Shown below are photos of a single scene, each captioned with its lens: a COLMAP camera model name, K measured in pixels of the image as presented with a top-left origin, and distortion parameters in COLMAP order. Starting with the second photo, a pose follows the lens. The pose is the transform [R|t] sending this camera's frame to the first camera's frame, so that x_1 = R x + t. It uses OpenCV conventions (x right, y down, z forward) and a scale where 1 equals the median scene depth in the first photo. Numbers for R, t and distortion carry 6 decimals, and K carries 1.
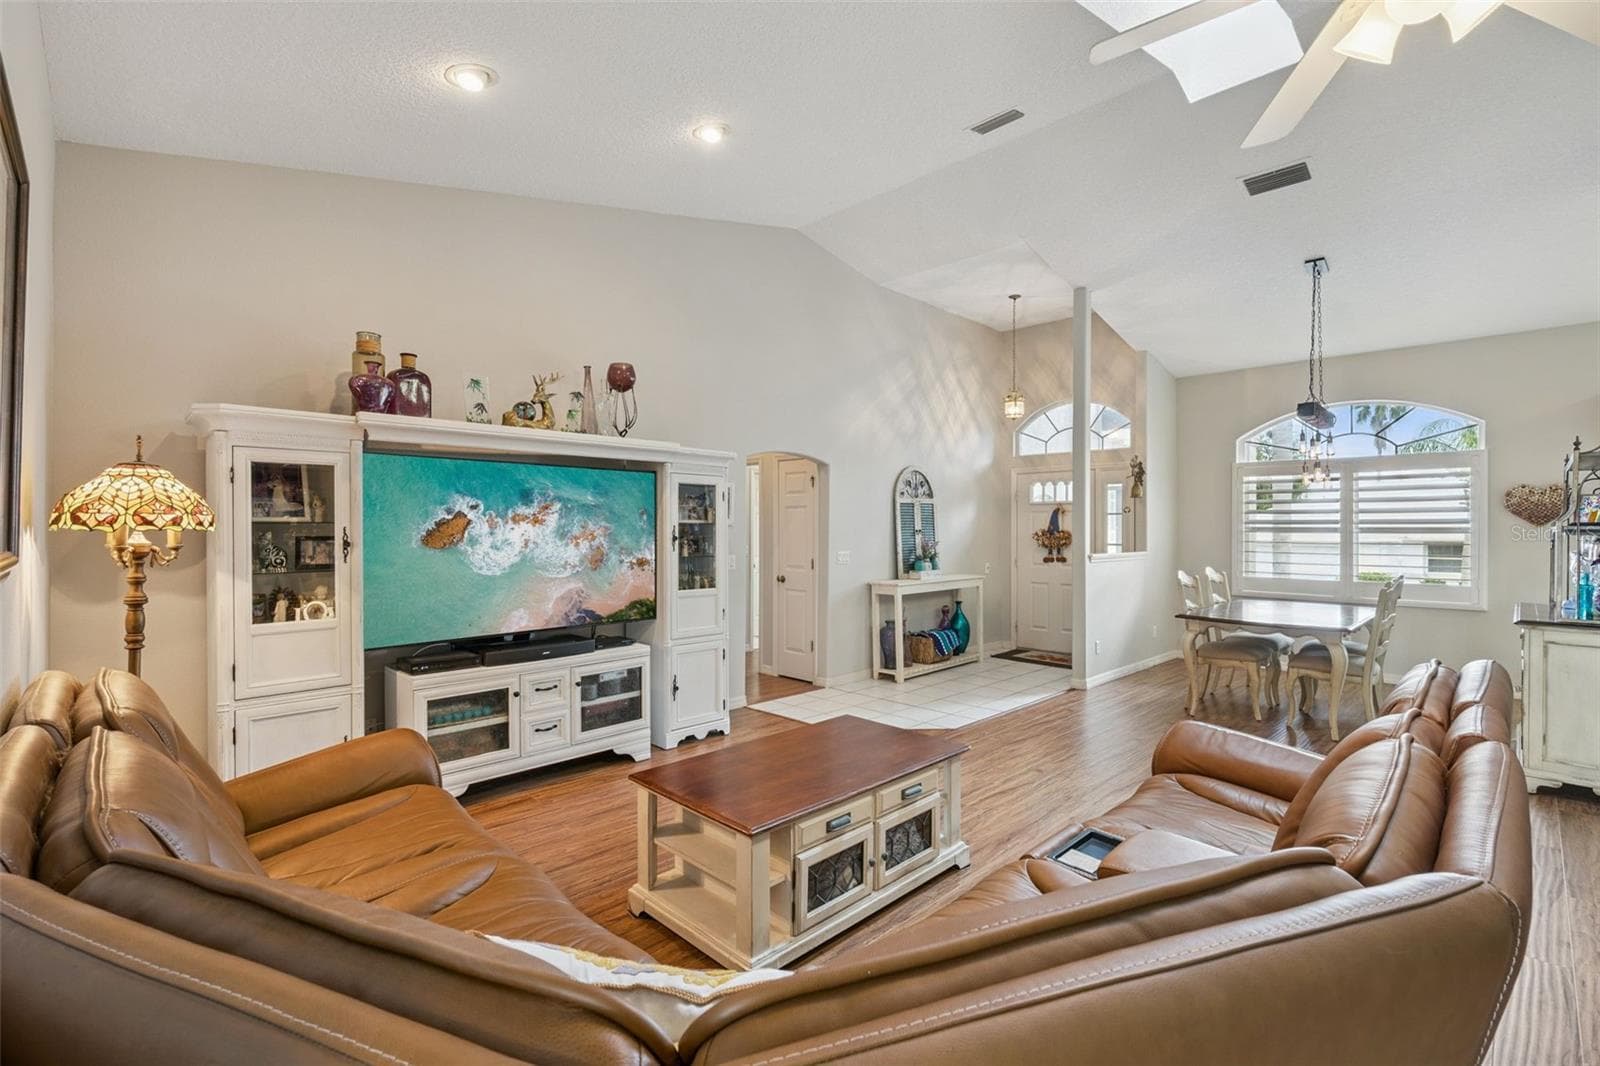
lens RADIAL K [[667.9, 0, 800.0], [0, 667.9, 533.0], [0, 0, 1]] dist [0.000945, -0.000057]
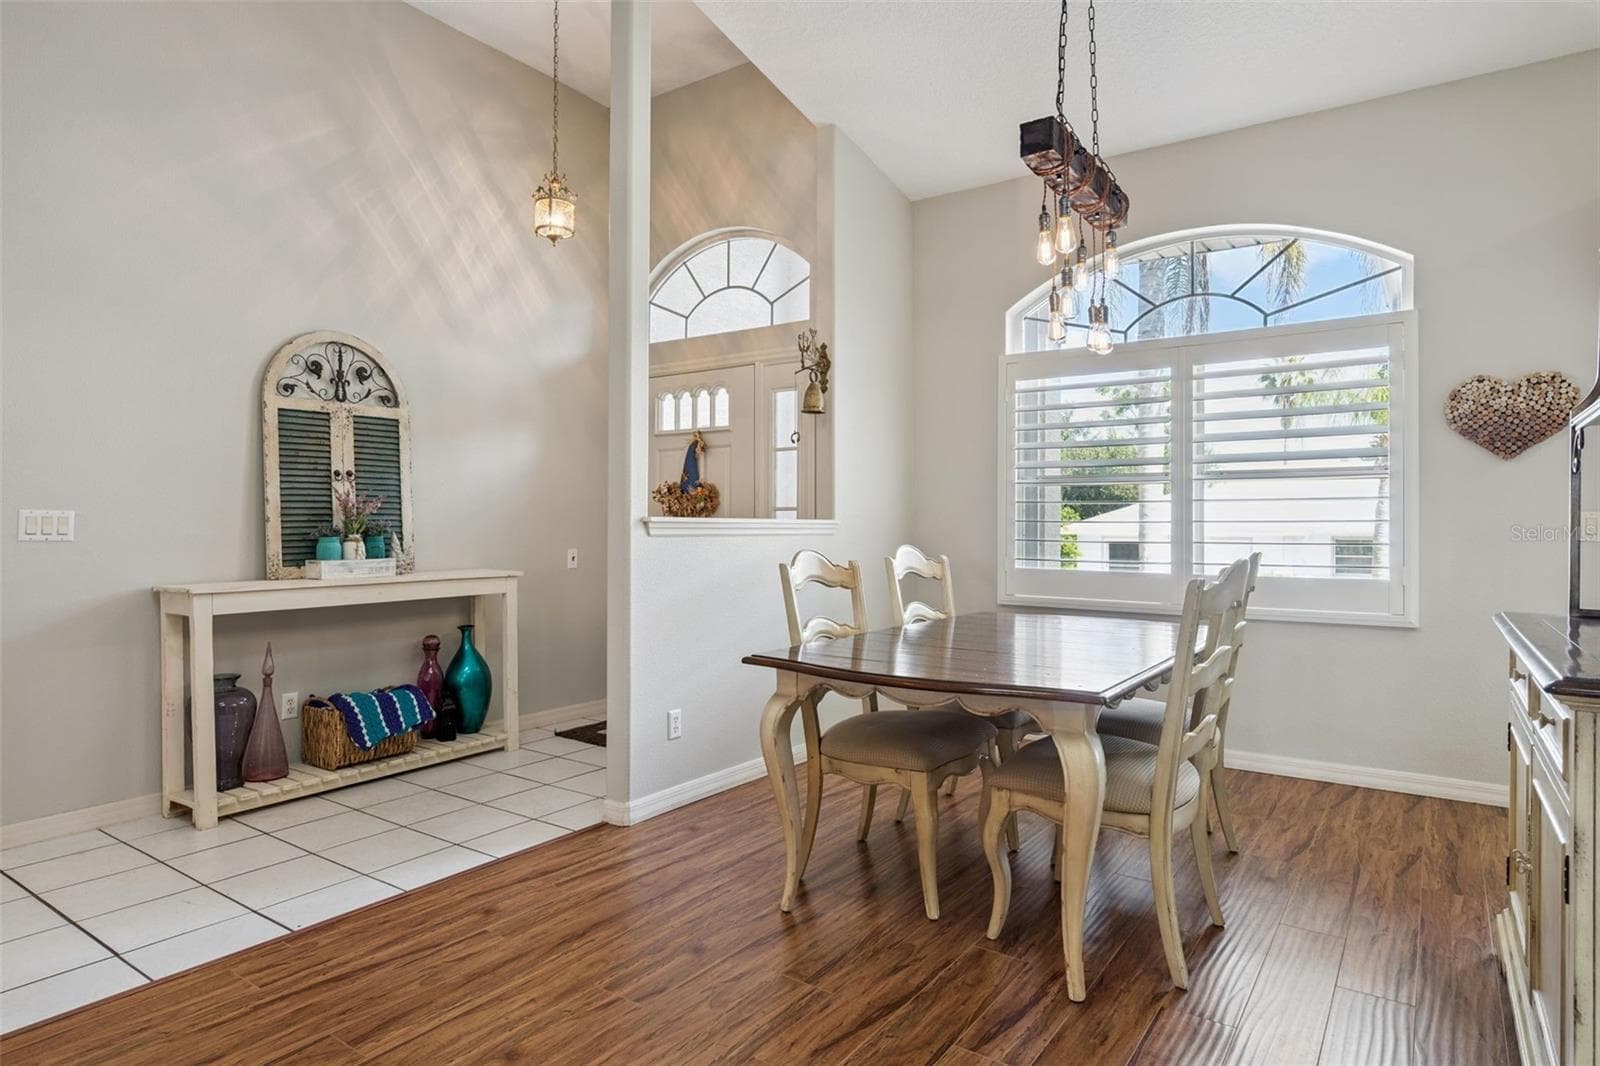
lens RADIAL K [[808.4, 0, 800.0], [0, 808.4, 533.0], [0, 0, 1]] dist [0.001721, 0.000386]
pose [[0.986145, -0.001316, 0.165880, 0.390319], [0.002034, 0.999989, -0.004163, 0.039956], [-0.165873, 0.004442, 0.986137, 0.398443]]
